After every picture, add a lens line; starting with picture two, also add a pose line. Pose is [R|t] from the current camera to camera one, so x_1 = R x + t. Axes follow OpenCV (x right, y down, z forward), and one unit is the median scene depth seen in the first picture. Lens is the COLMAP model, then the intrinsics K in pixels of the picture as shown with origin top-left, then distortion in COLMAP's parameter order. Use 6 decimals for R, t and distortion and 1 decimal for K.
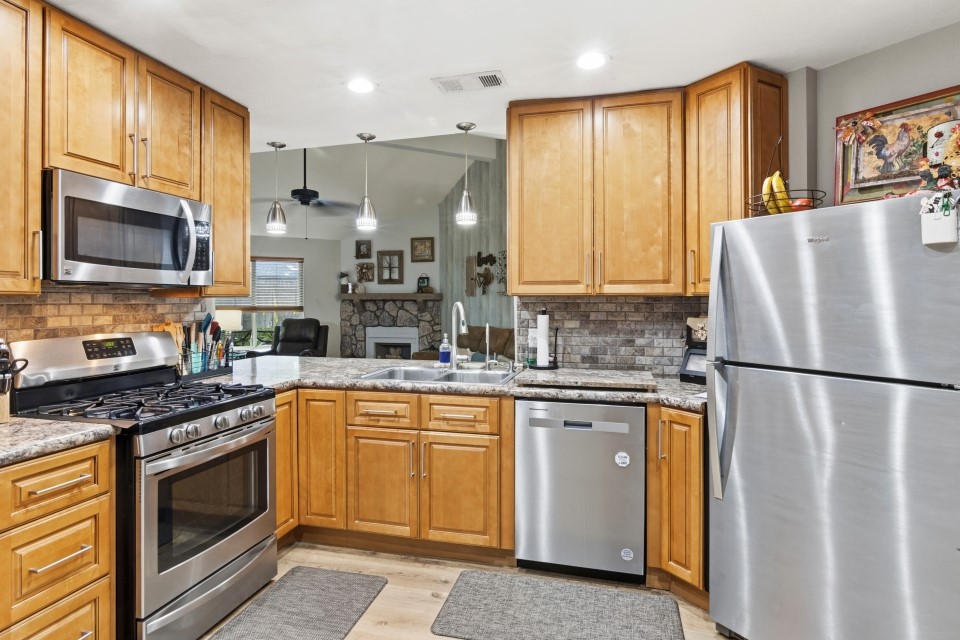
lens RADIAL K [[547.6, 0, 480.8], [0, 547.6, 298.9], [0, 0, 1]] dist [-0.000490, 0.000076]
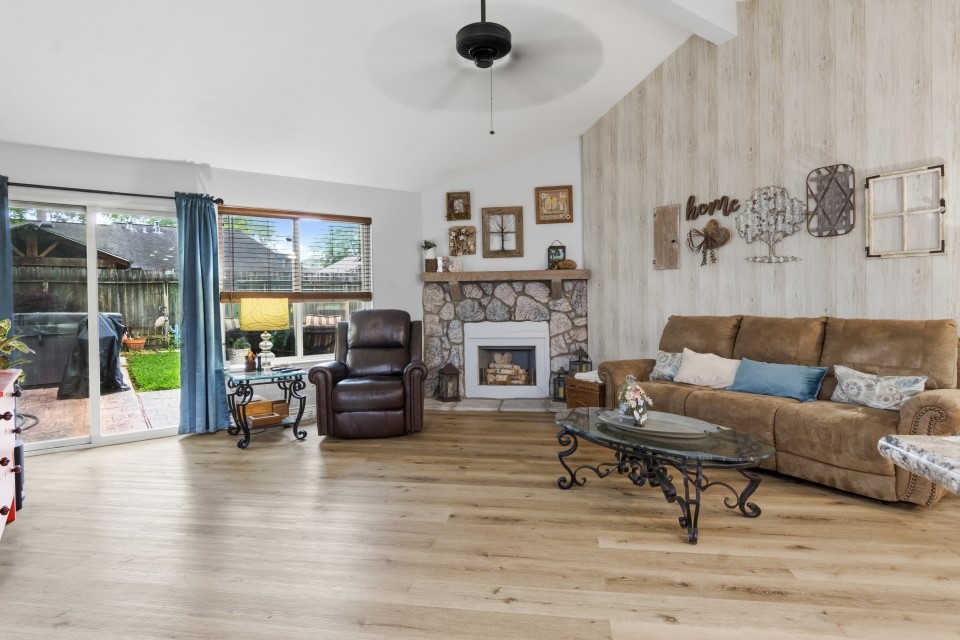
lens RADIAL K [[527.4, 0, 477.6], [0, 527.4, 306.1], [0, 0, 1]] dist [-0.004039, 0.000345]
pose [[0.996160, -0.014122, 0.086406, -0.743490], [0.013181, 0.999848, 0.011446, 0.071060], [-0.086555, -0.010263, 0.996194, 1.078032]]
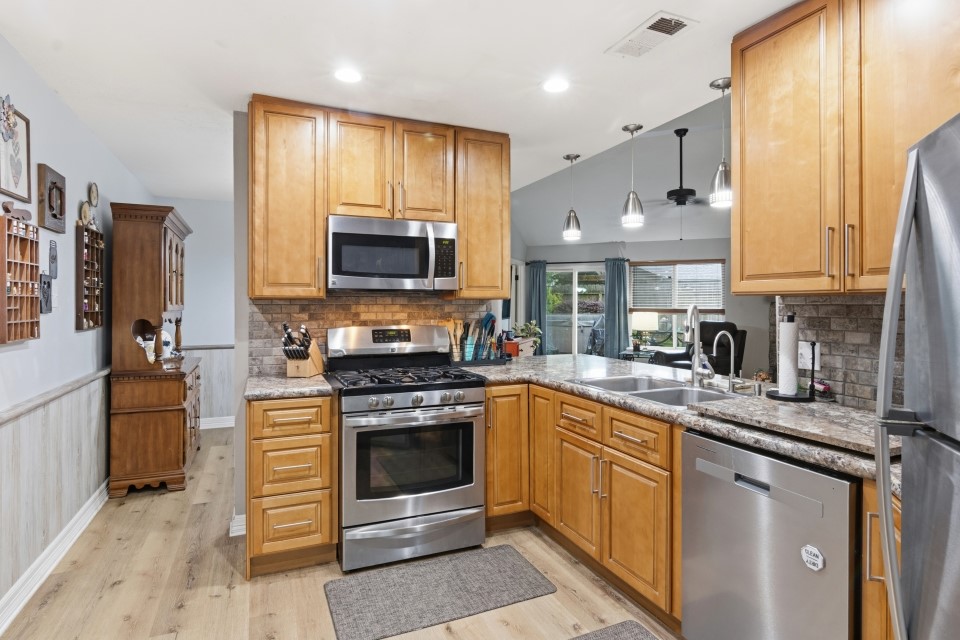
lens RADIAL K [[527.4, 0, 477.6], [0, 527.4, 306.1], [0, 0, 1]] dist [-0.004039, 0.000345]
pose [[0.604679, 0.004473, -0.796457, 0.426627], [0.001286, 0.999977, 0.006592, 0.004074], [0.796468, -0.005010, 0.604660, 0.290040]]
